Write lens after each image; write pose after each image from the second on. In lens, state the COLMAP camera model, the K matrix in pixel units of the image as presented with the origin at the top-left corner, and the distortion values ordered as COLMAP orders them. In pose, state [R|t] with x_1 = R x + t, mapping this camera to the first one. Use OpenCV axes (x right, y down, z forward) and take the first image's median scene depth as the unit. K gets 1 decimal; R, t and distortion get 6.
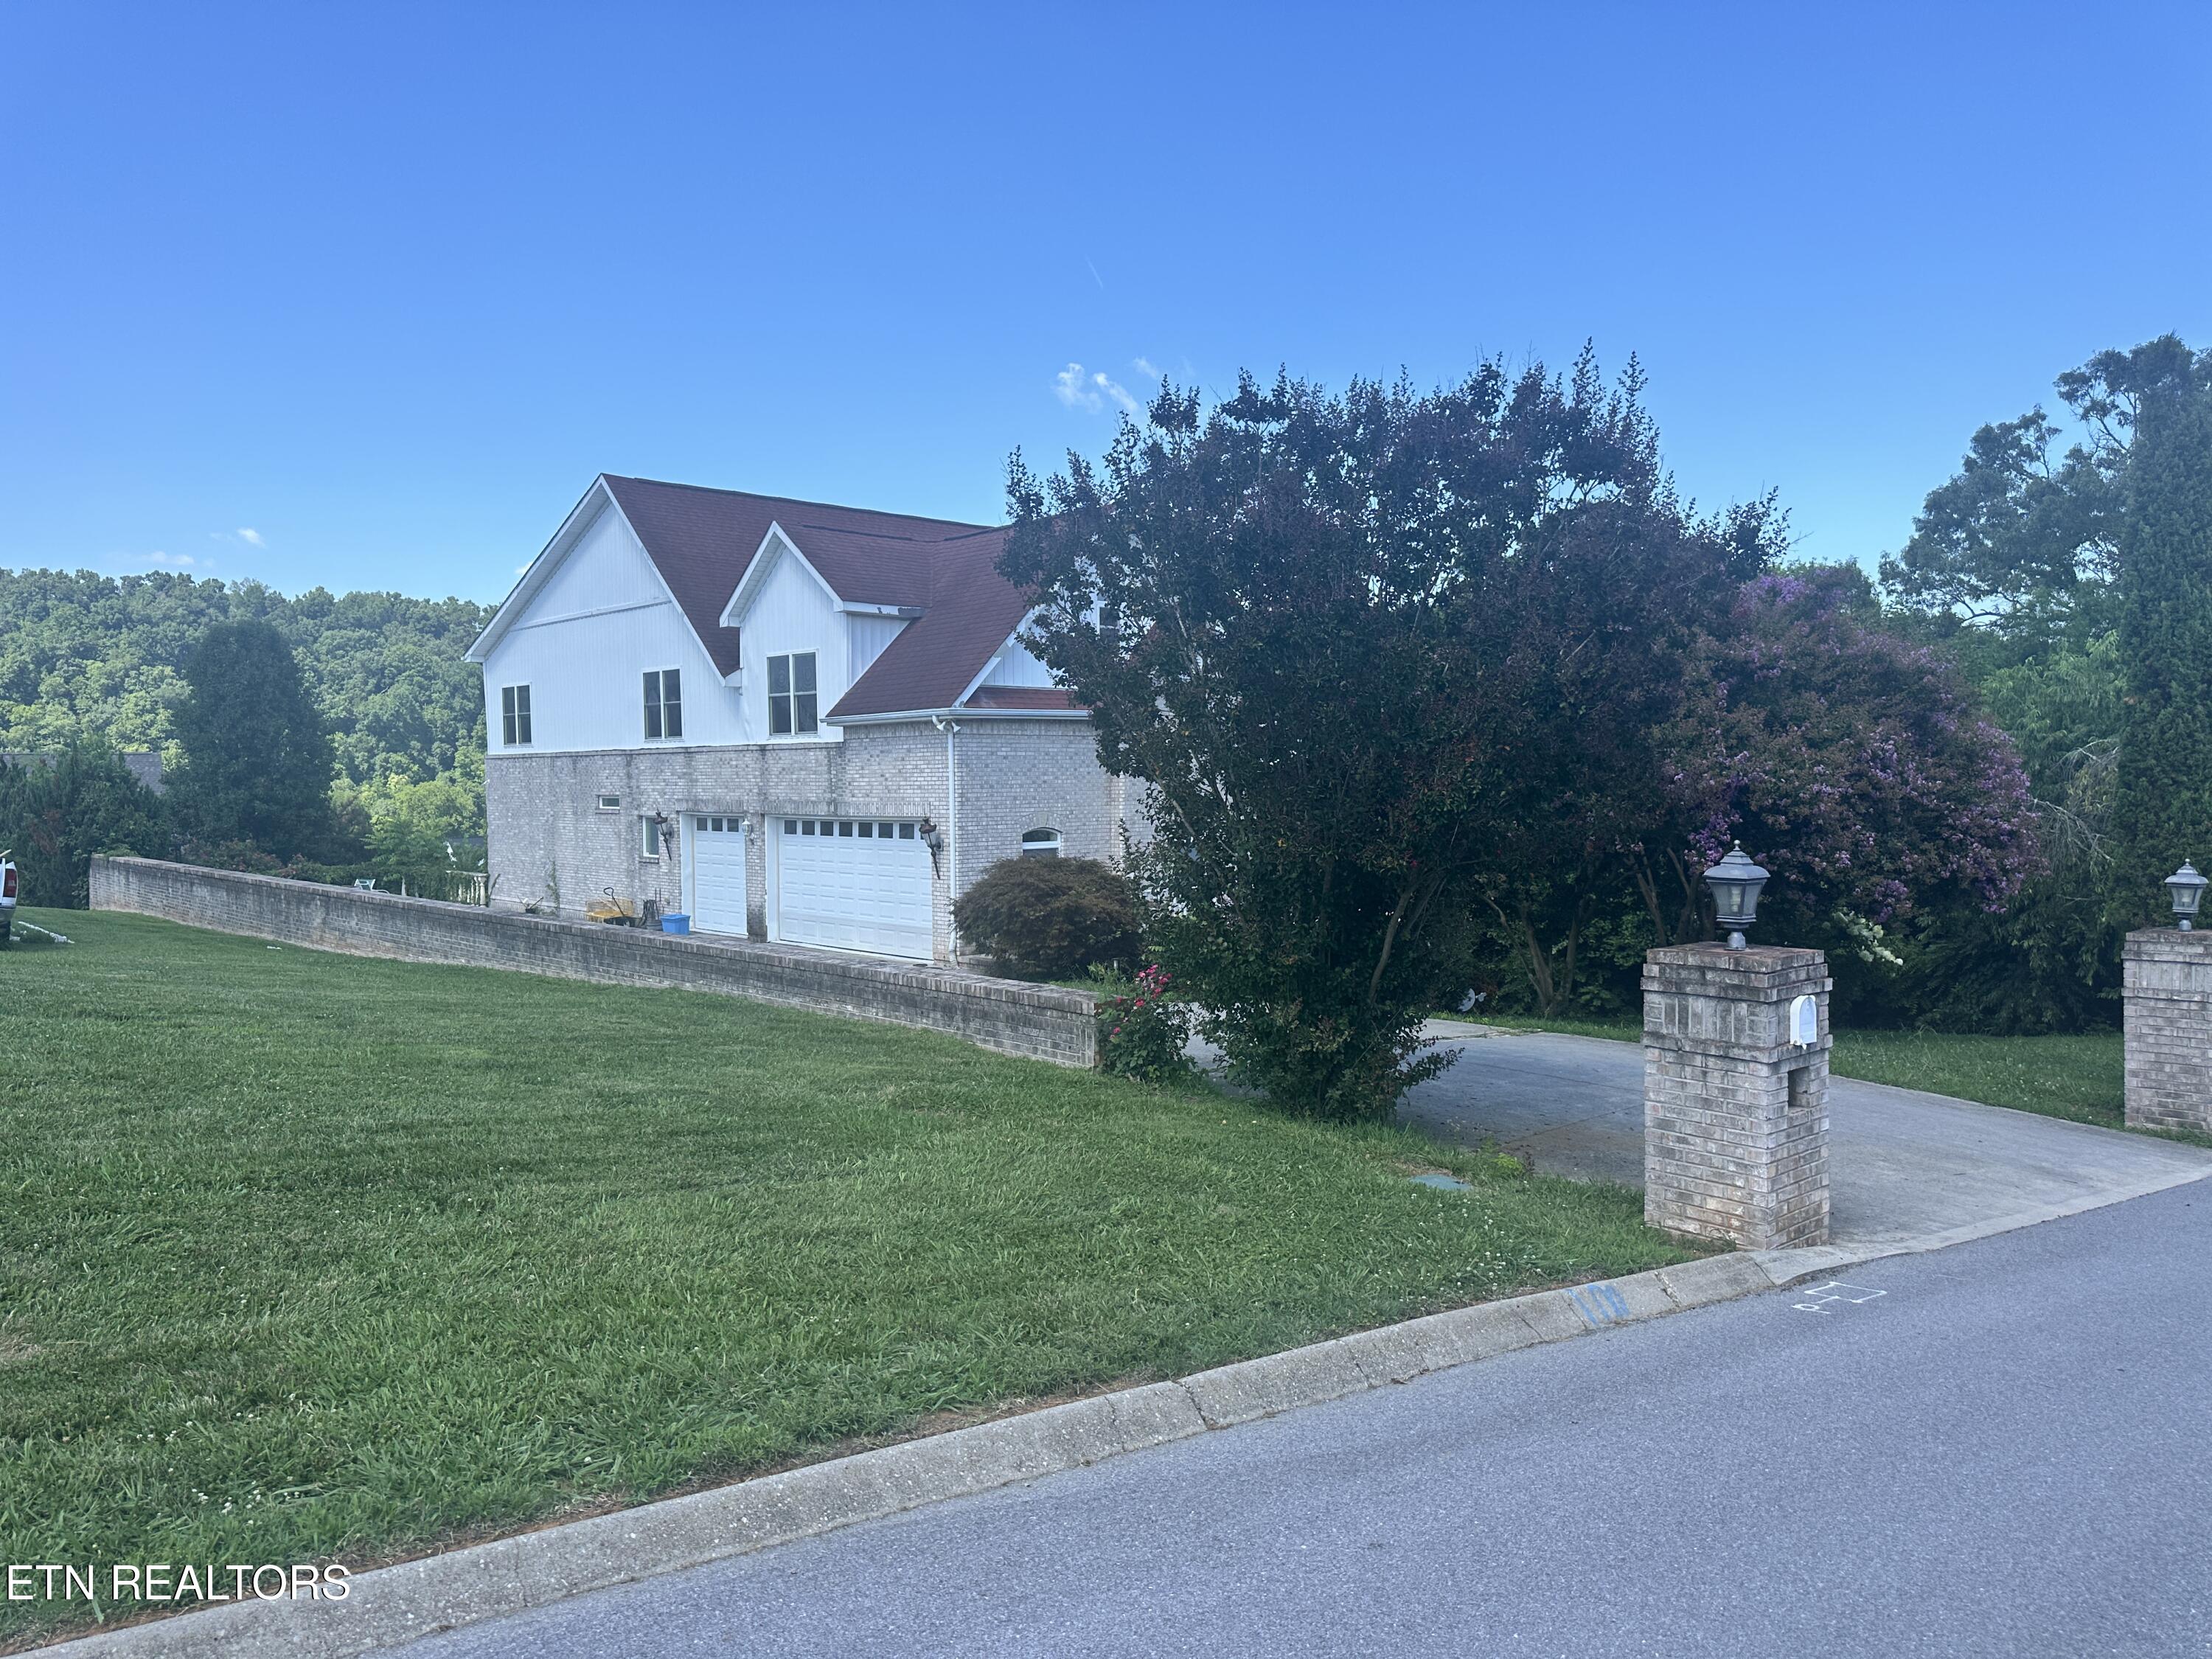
lens RADIAL K [[1543.7, 0, 1126.9], [0, 1543.7, 832.6], [0, 0, 1]] dist [0.072610, -0.104470]
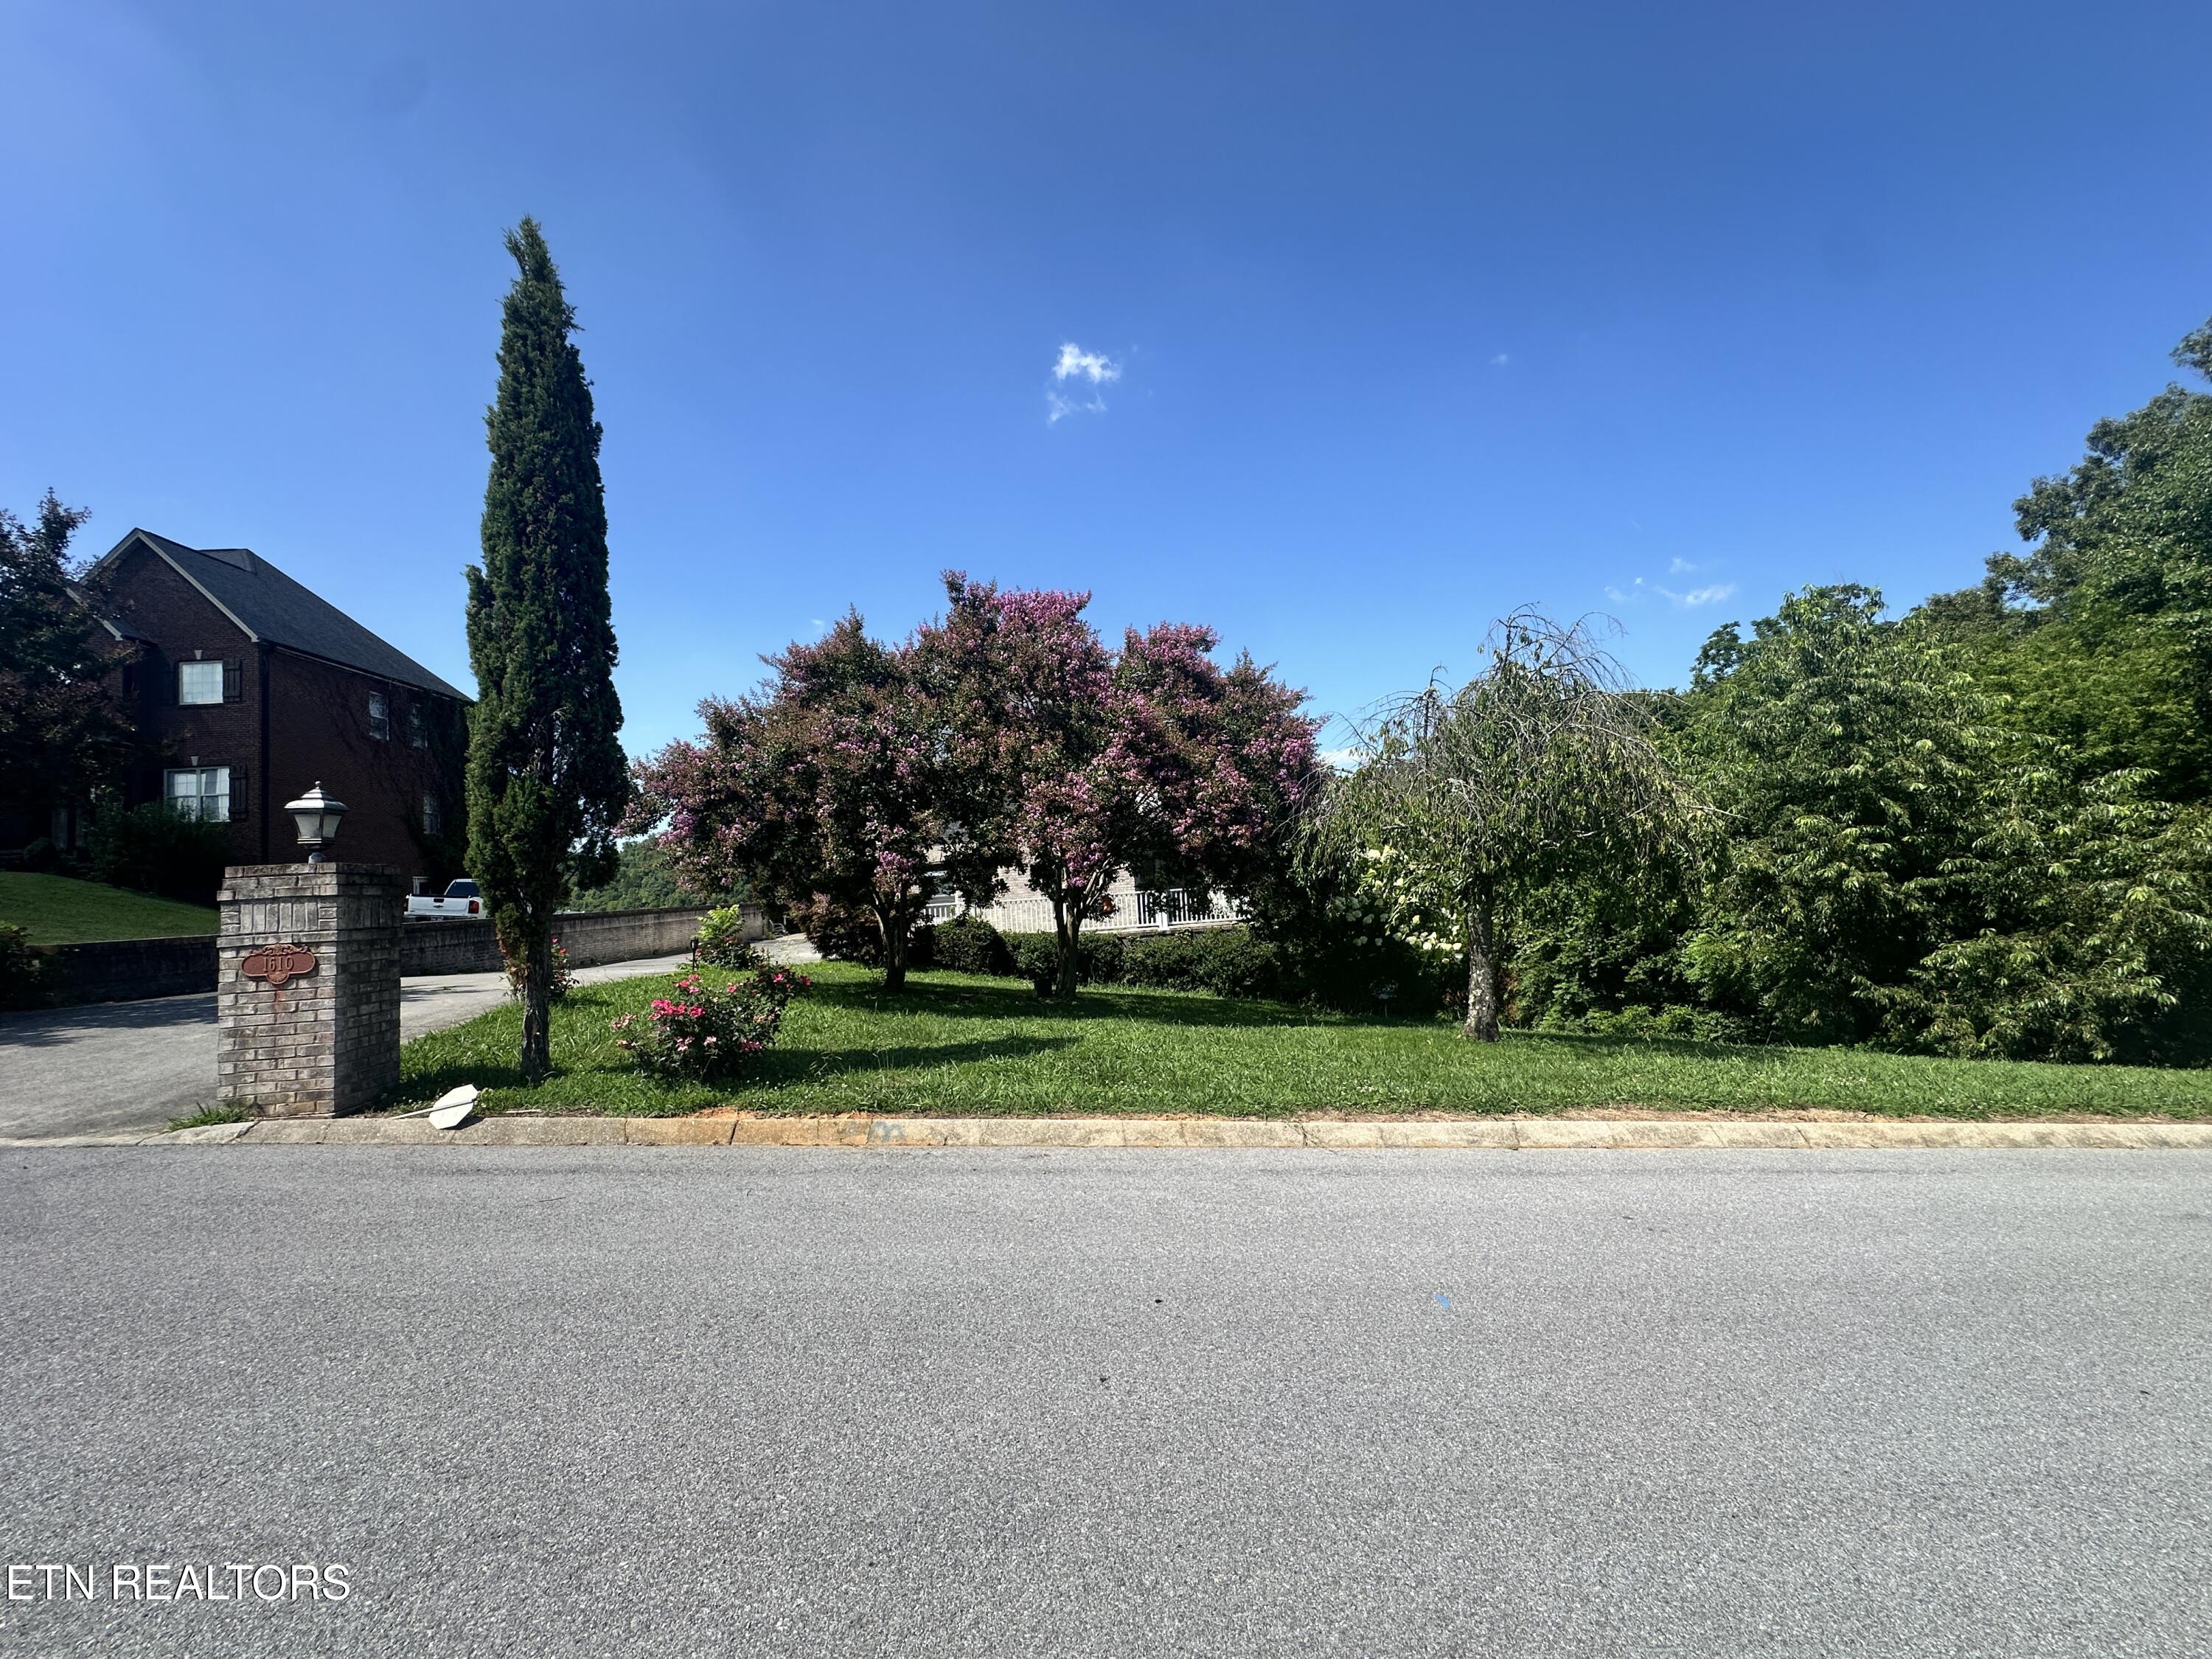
lens RADIAL K [[877.4, 0, 1106.0], [0, 877.4, 829.5], [0, 0, 1]] dist [0.001713, 0.000230]
pose [[0.819648, -0.071704, -0.568362, 0.548014], [0.030734, 0.996211, -0.081360, 0.040202], [0.572043, 0.049218, 0.818746, 0.358840]]
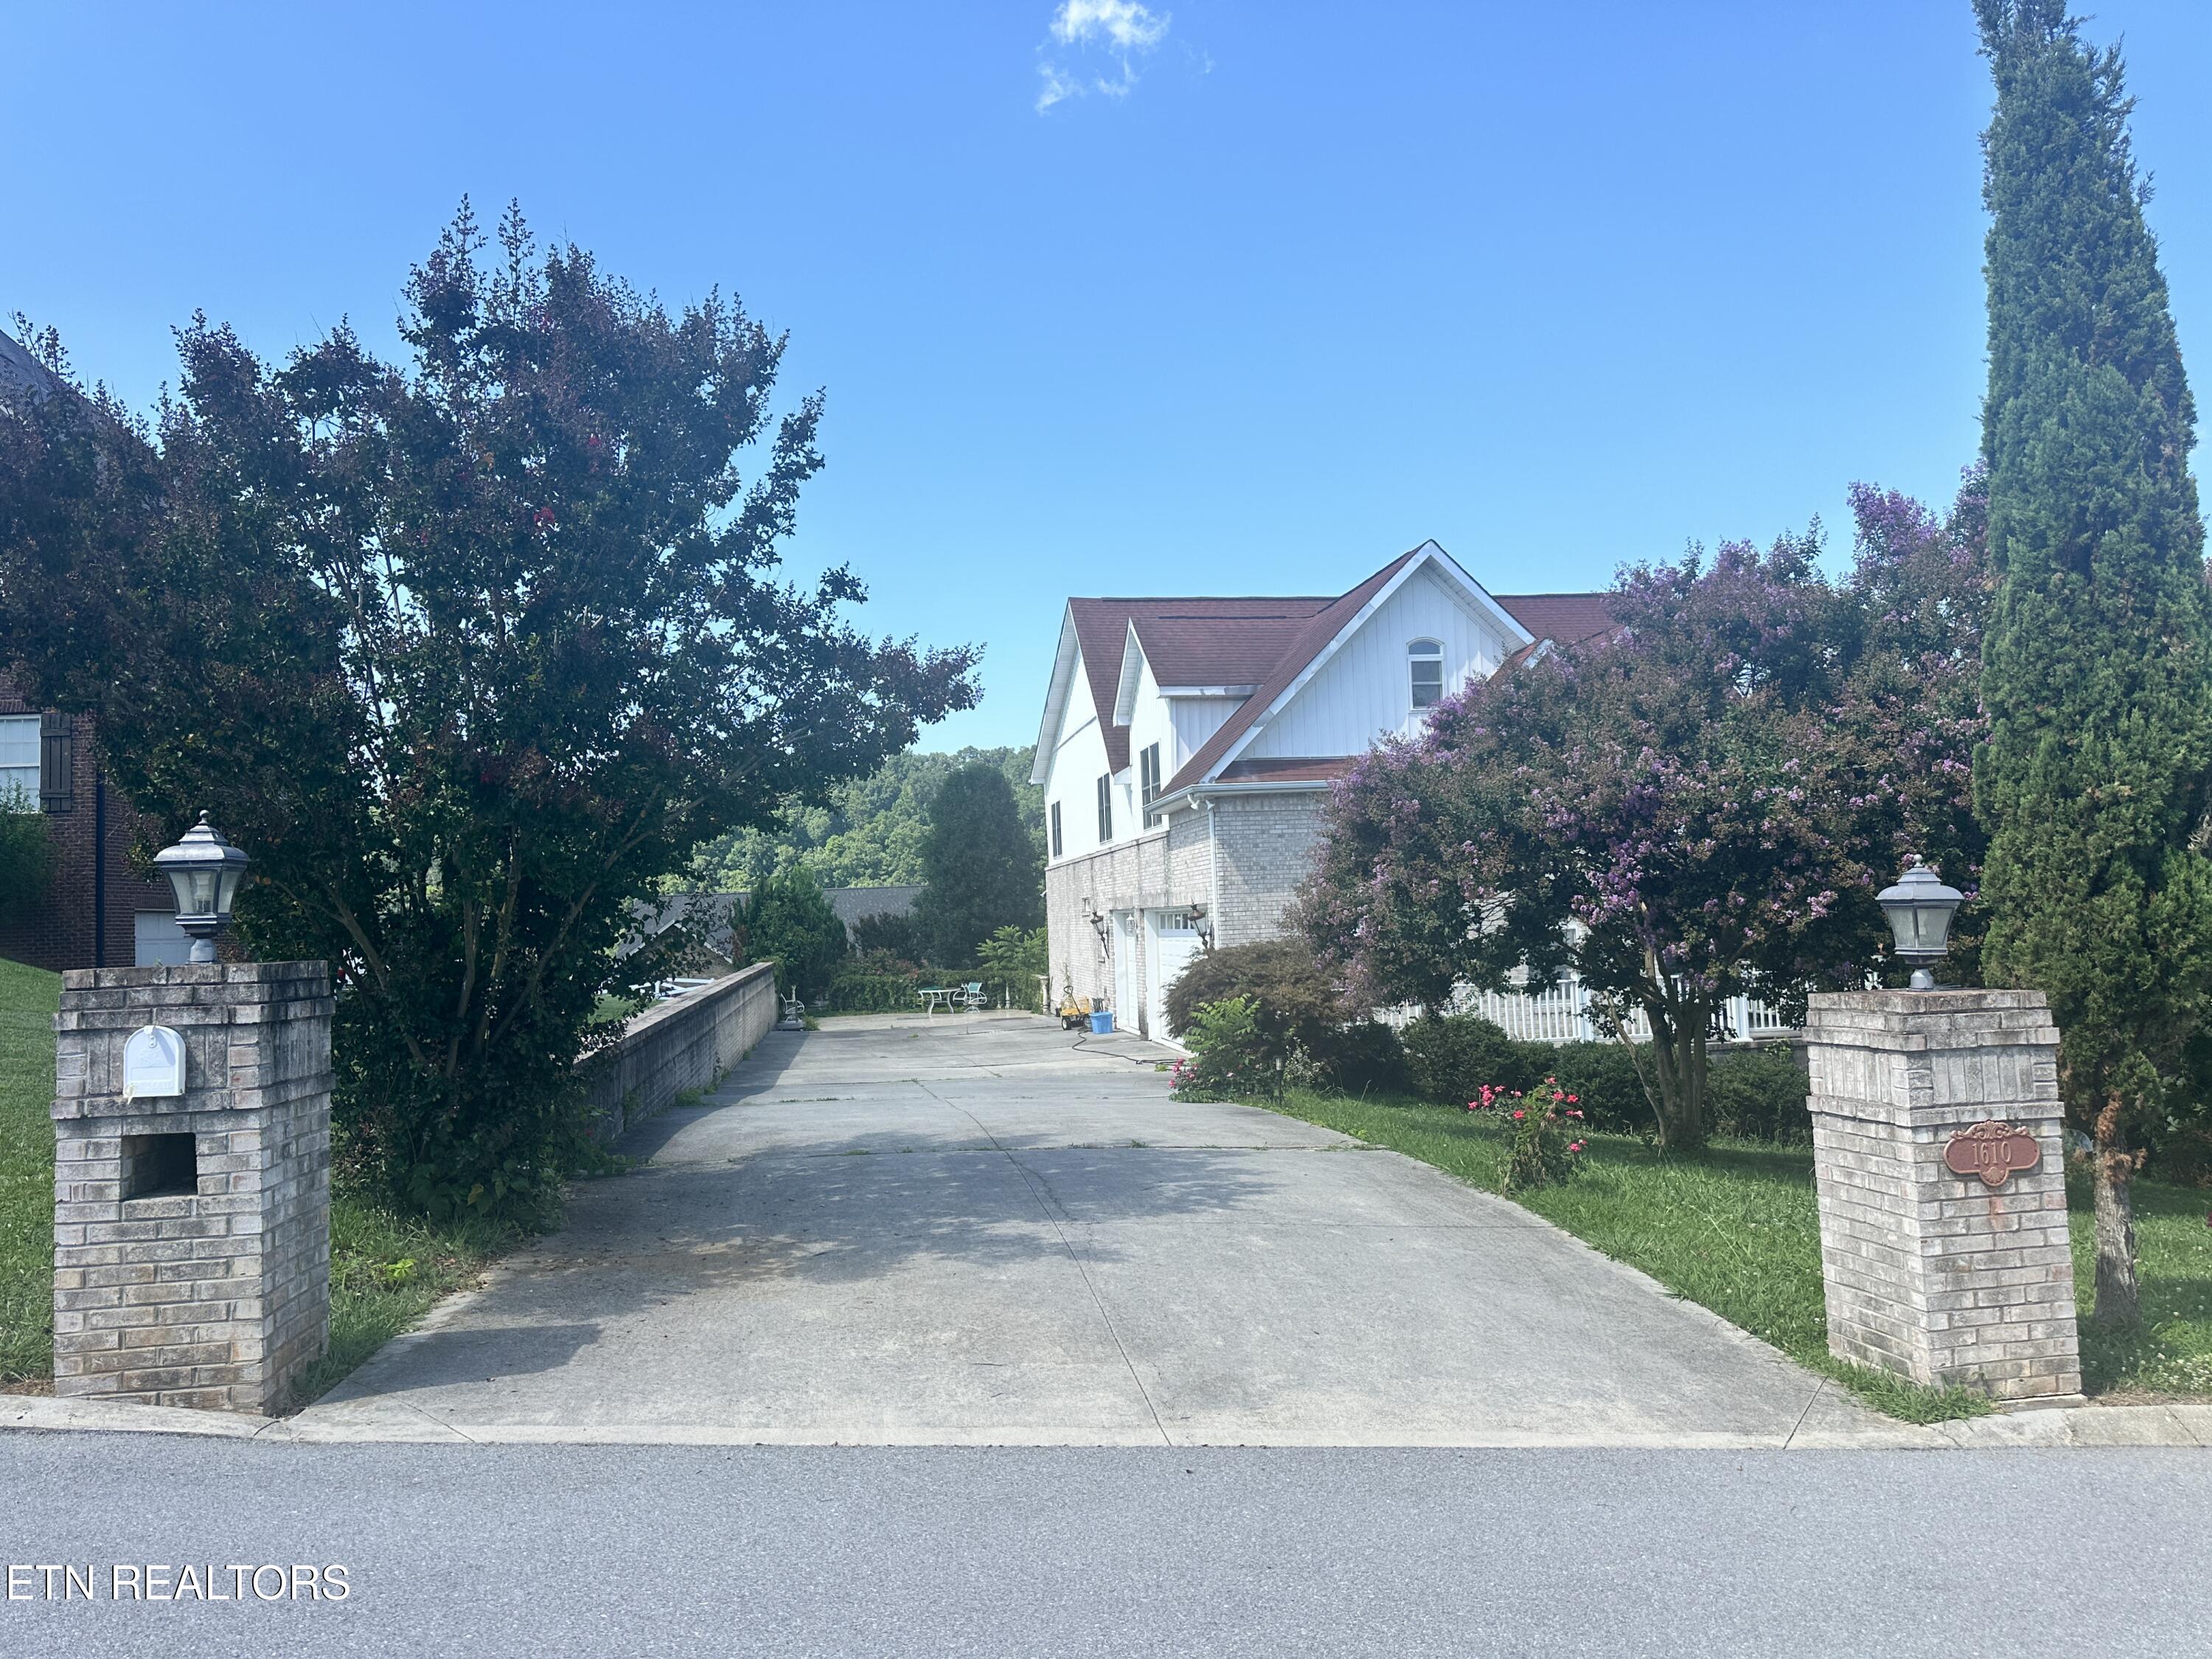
lens RADIAL K [[1543.7, 0, 1126.9], [0, 1543.7, 832.6], [0, 0, 1]] dist [0.072610, -0.104470]
pose [[0.844629, -0.052173, -0.532804, 0.304477], [0.010201, 0.996628, -0.081421, 0.020846], [0.535255, 0.063336, 0.842313, 0.169149]]
